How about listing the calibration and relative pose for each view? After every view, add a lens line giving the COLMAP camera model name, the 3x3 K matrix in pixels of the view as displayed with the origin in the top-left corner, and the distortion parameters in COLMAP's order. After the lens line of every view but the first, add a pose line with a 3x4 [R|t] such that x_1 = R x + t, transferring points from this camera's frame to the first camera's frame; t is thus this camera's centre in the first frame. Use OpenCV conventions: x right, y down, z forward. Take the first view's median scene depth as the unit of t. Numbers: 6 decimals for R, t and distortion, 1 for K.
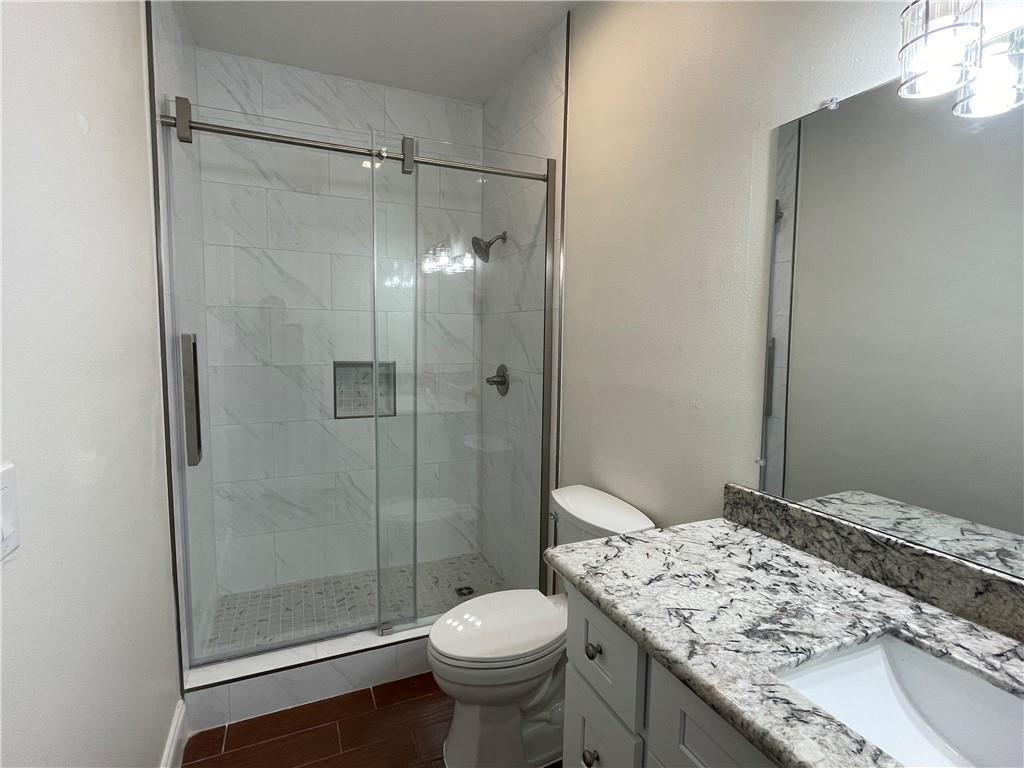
lens RADIAL K [[508.9, 0, 511.7], [0, 508.9, 383.3], [0, 0, 1]] dist [-0.004337, -0.000867]
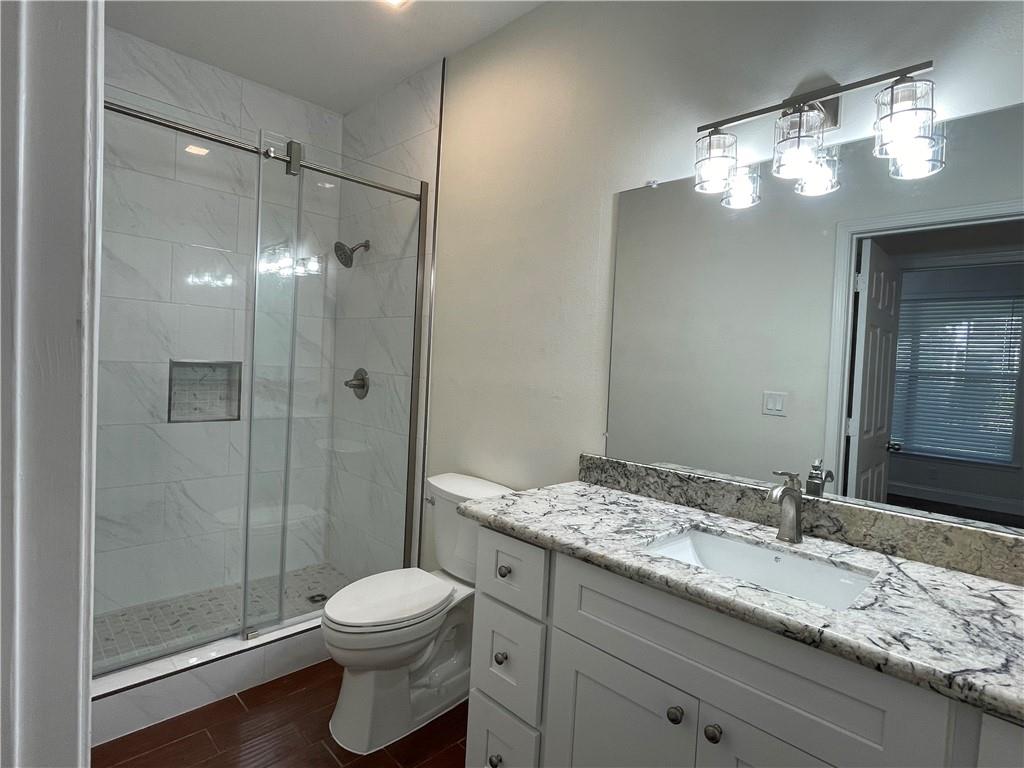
lens RADIAL K [[538.0, 0, 511.8], [0, 538.0, 382.2], [0, 0, 1]] dist [-0.000301, -0.001689]
pose [[0.934483, 0.020756, 0.355403, -0.187089], [-0.004703, 0.998932, -0.045973, 0.061957], [-0.355977, 0.041289, 0.933582, -0.181574]]
